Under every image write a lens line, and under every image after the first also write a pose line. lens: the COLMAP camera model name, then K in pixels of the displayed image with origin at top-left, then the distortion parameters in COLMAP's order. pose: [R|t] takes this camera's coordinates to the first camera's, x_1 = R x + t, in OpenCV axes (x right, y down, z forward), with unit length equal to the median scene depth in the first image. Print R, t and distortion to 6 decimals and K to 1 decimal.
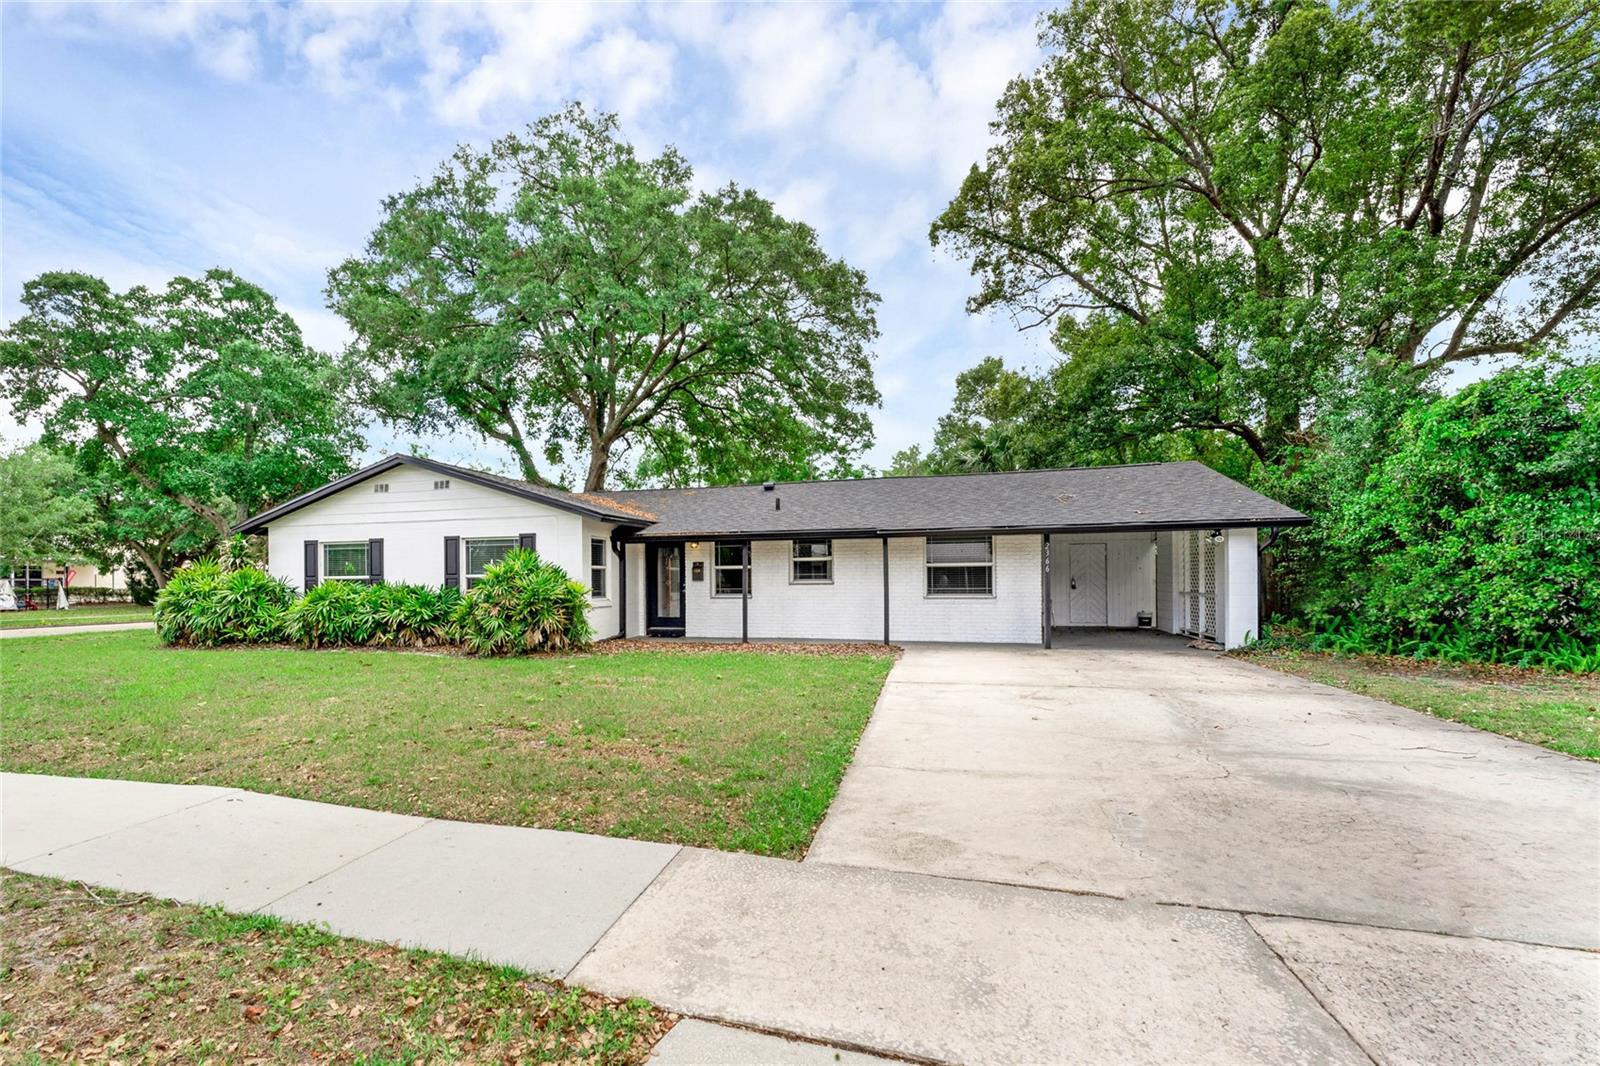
lens RADIAL K [[644.0, 0, 797.4], [0, 644.0, 537.9], [0, 0, 1]] dist [0.000760, 0.000033]
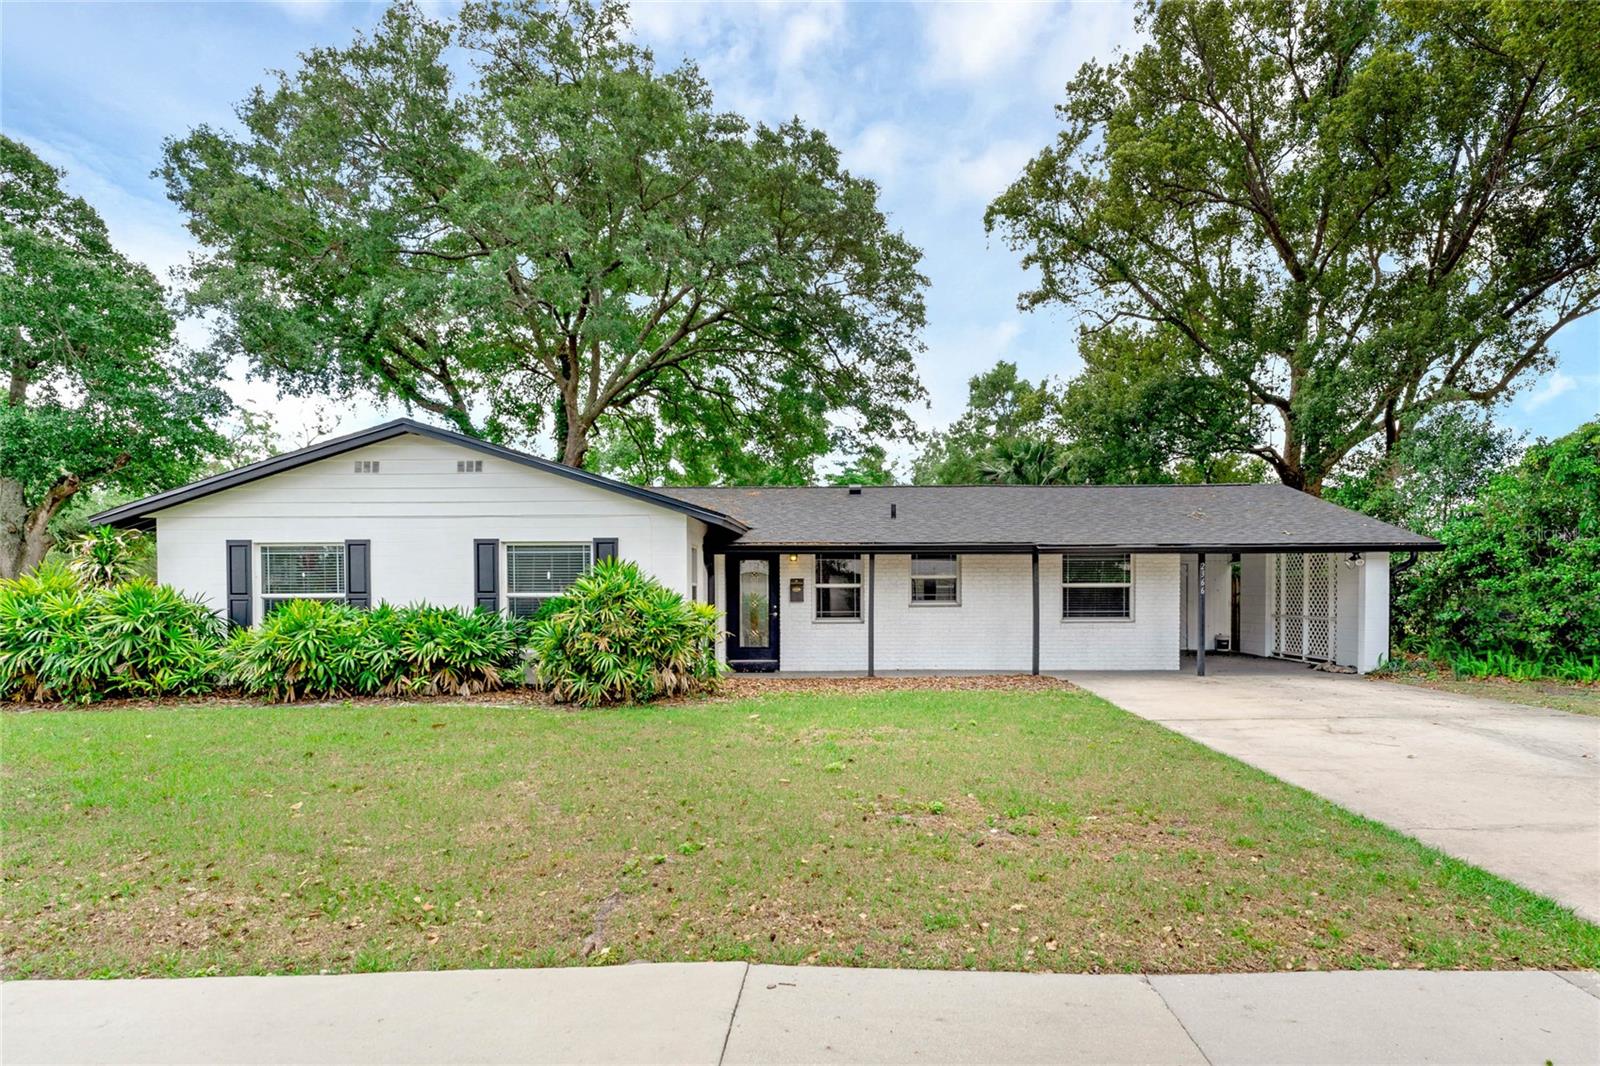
lens RADIAL K [[699.9, 0, 799.8], [0, 699.9, 566.6], [0, 0, 1]] dist [-0.003340, -0.000282]
pose [[0.964924, 0.015867, 0.262050, -0.391308], [-0.021017, 0.999637, 0.016862, 0.007299], [-0.261687, -0.021778, 0.964907, 0.151539]]
